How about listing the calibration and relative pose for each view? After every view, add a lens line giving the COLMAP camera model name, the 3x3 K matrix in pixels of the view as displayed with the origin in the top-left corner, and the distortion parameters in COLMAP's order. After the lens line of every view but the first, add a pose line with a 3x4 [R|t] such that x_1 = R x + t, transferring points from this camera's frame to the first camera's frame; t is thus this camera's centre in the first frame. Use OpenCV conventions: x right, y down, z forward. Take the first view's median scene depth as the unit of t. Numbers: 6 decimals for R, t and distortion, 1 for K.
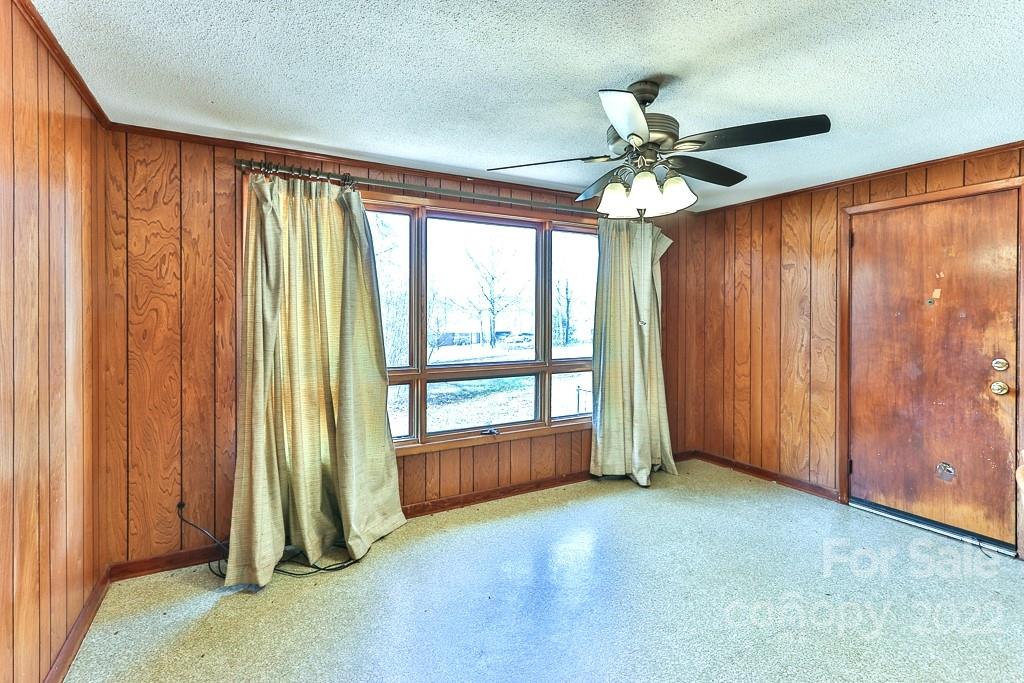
lens RADIAL K [[484.1, 0, 511.5], [0, 484.1, 316.2], [0, 0, 1]] dist [-0.000493, -0.000083]
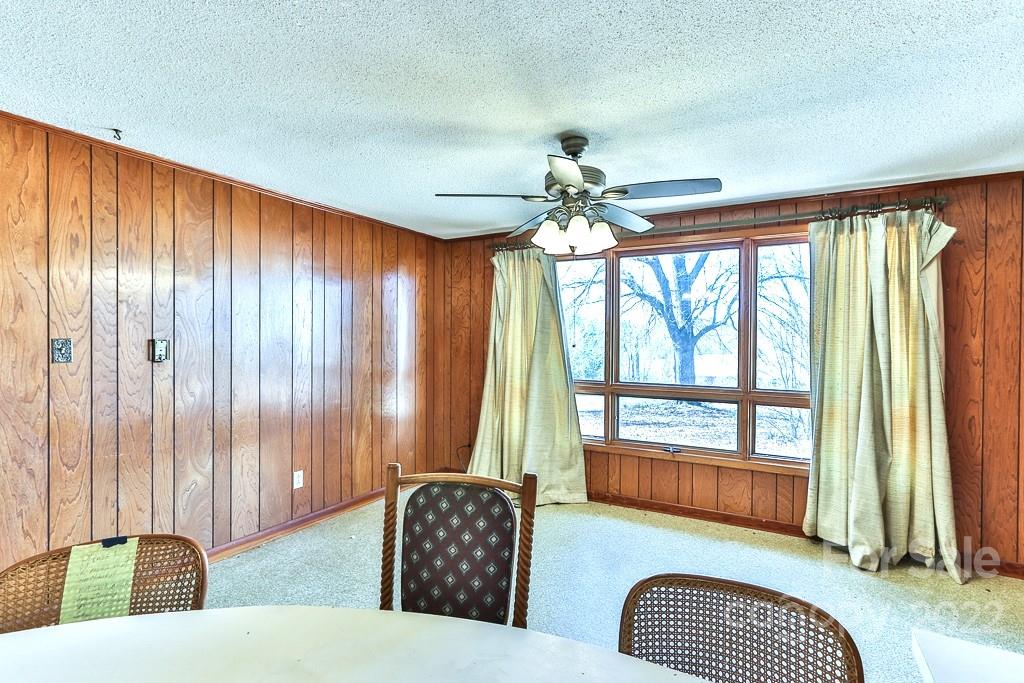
lens RADIAL K [[483.5, 0, 512.1], [0, 483.5, 336.4], [0, 0, 1]] dist [0.001029, 0.000218]
pose [[0.519986, -0.001246, -0.854174, 0.705165], [-0.005464, 0.999974, -0.004785, -0.001836], [0.854157, 0.007155, 0.519965, 0.158624]]
